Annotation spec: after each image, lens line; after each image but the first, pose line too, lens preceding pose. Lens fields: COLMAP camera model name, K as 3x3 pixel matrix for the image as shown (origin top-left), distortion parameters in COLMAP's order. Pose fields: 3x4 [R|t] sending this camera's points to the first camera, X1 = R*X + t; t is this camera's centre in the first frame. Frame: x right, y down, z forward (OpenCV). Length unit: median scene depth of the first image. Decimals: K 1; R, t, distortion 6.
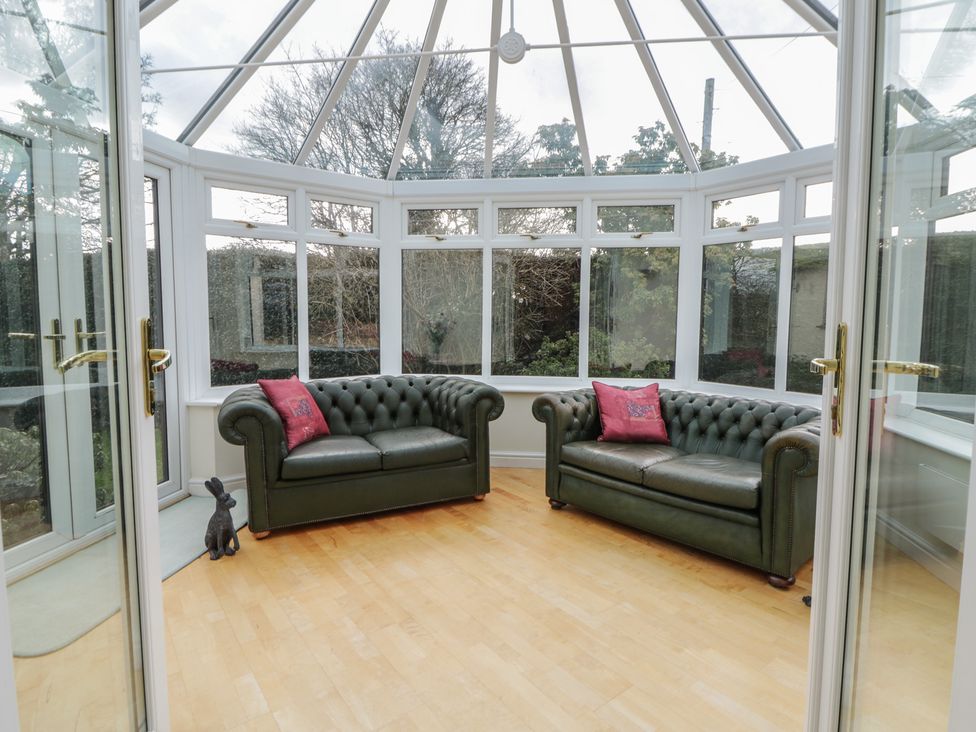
lens RADIAL K [[515.1, 0, 502.4], [0, 515.1, 349.9], [0, 0, 1]] dist [-0.002710, -0.010562]
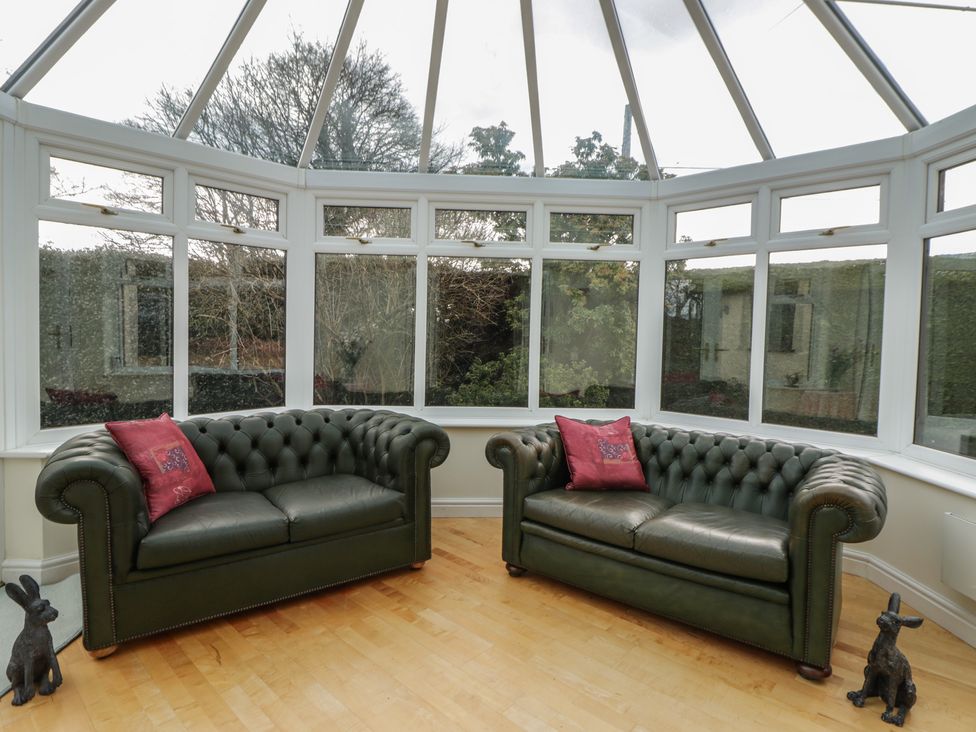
lens RADIAL K [[519.3, 0, 501.6], [0, 519.3, 352.1], [0, 0, 1]] dist [-0.001189, -0.009706]
pose [[0.985552, 0.007357, 0.169215, -0.054493], [-0.001893, 0.999472, -0.032427, -0.014544], [-0.169364, 0.031638, 0.985046, 0.184485]]
